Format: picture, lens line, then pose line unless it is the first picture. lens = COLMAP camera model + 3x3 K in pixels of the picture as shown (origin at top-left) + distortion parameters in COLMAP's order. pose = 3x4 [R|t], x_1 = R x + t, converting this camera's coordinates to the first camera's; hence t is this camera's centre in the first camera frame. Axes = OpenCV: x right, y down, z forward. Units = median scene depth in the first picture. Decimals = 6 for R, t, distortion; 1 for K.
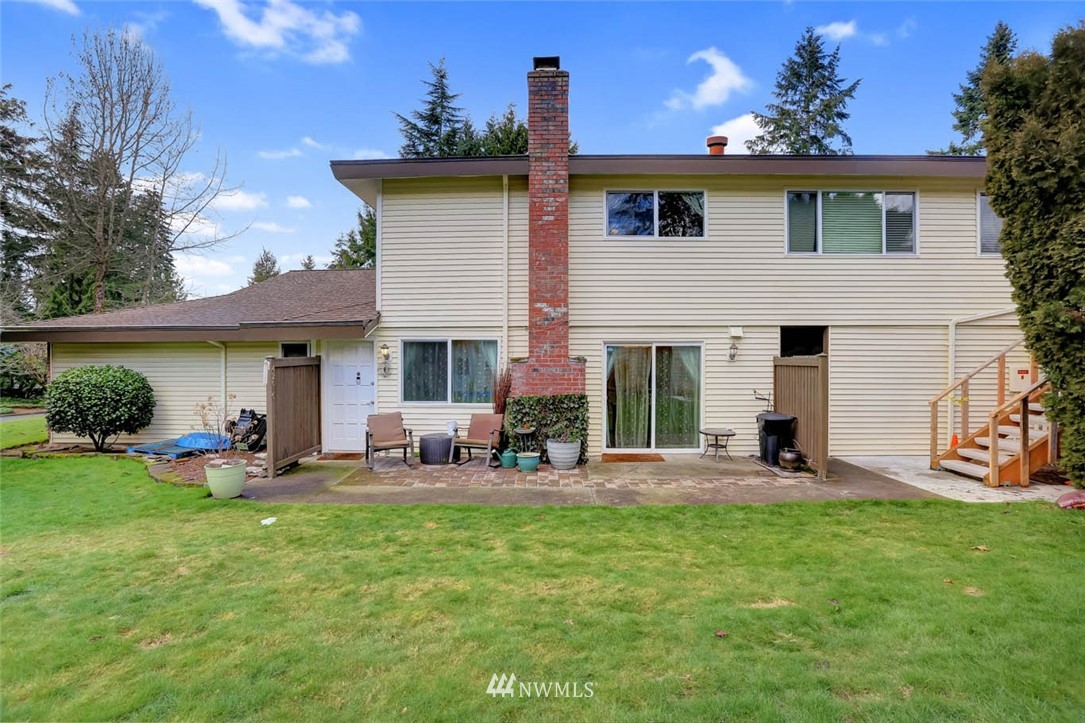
lens RADIAL K [[528.6, 0, 544.8], [0, 528.6, 360.1], [0, 0, 1]] dist [-0.066636, 0.024246]
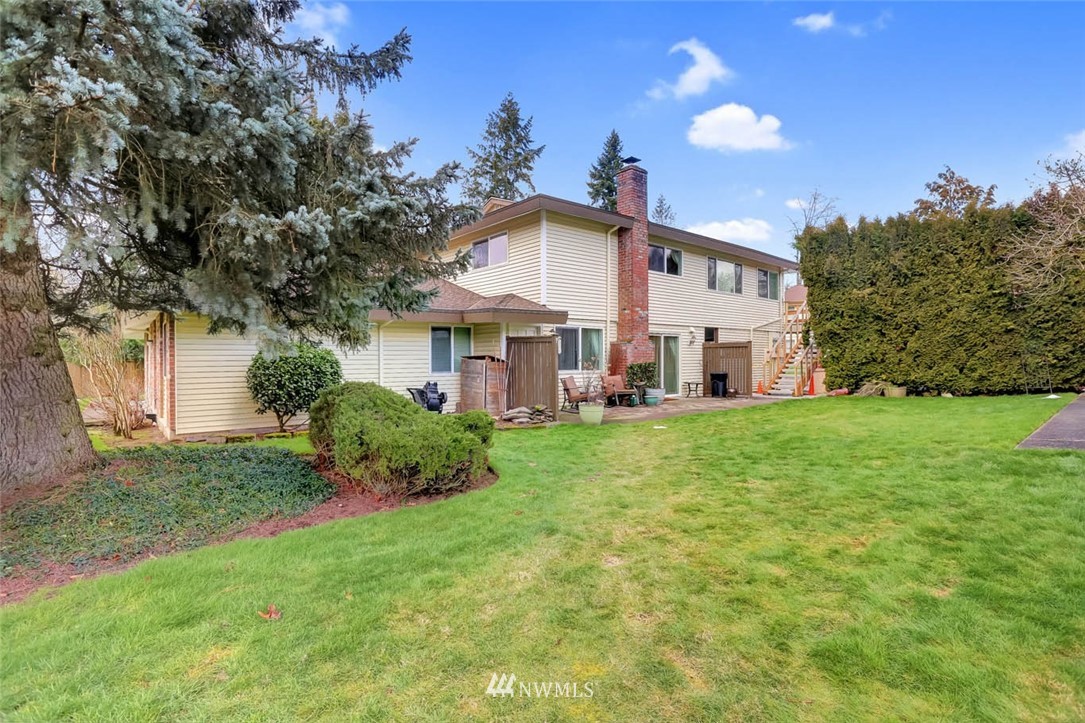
lens RADIAL K [[528.6, 0, 549.1], [0, 528.6, 359.0], [0, 0, 1]] dist [-0.066636, 0.024246]
pose [[0.739510, -0.002704, 0.673140, -1.263095], [0.007907, 0.999958, -0.004670, 0.056254], [-0.673099, 0.008776, 0.739501, -0.035896]]
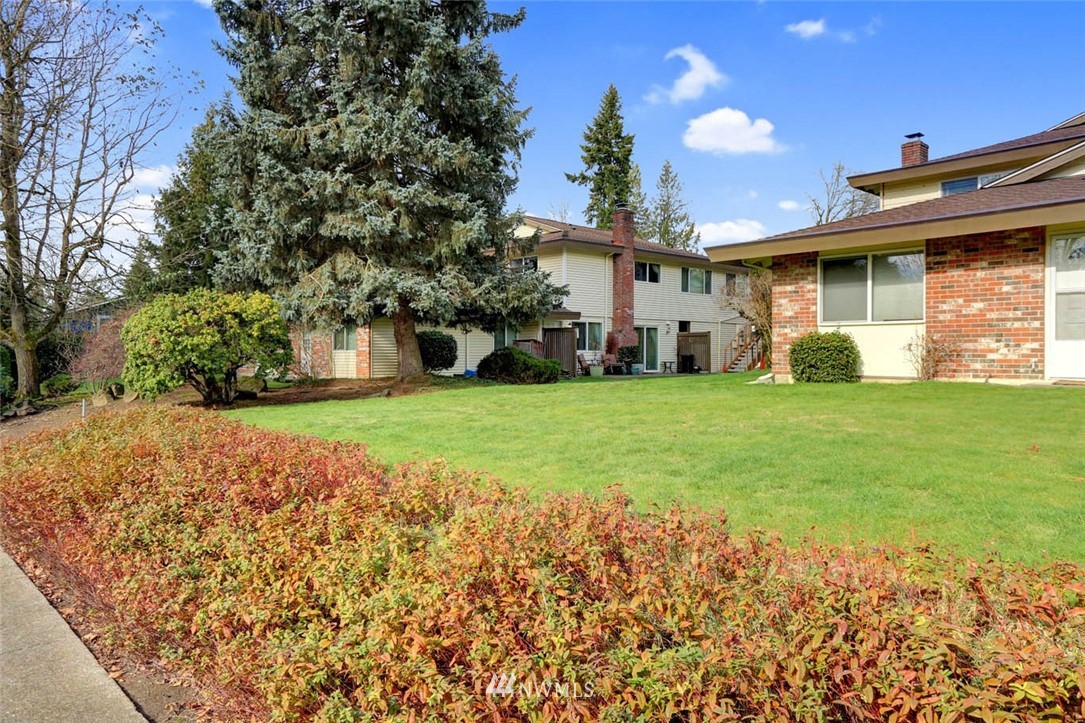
lens RADIAL K [[770.7, 0, 545.1], [0, 770.7, 357.3], [0, 0, 1]] dist [-0.003715, 0.000763]
pose [[0.714337, -0.000025, 0.699802, -2.613051], [0.004058, 0.999983, -0.004106, 0.124187], [-0.699790, 0.005773, 0.714325, -1.203975]]
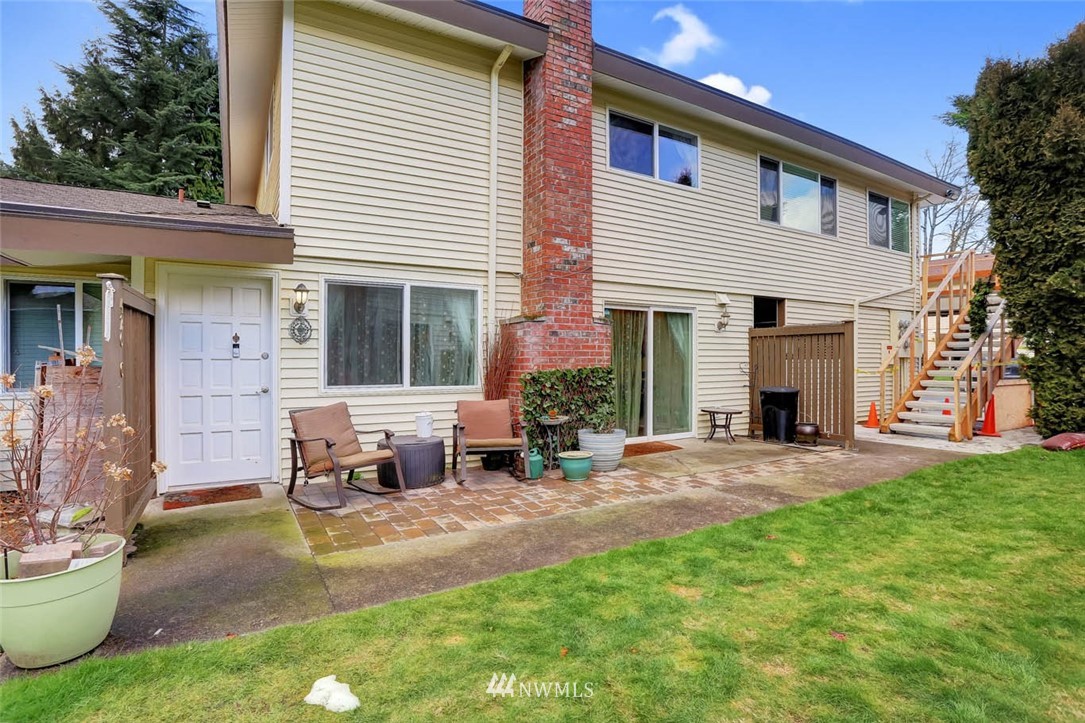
lens RADIAL K [[528.6, 0, 537.9], [0, 528.6, 359.4], [0, 0, 1]] dist [-0.066636, 0.024246]
pose [[0.851784, -0.000839, 0.523893, -0.380818], [0.004491, 0.999974, -0.005701, 0.054173], [-0.523874, 0.007209, 0.851765, 0.397916]]
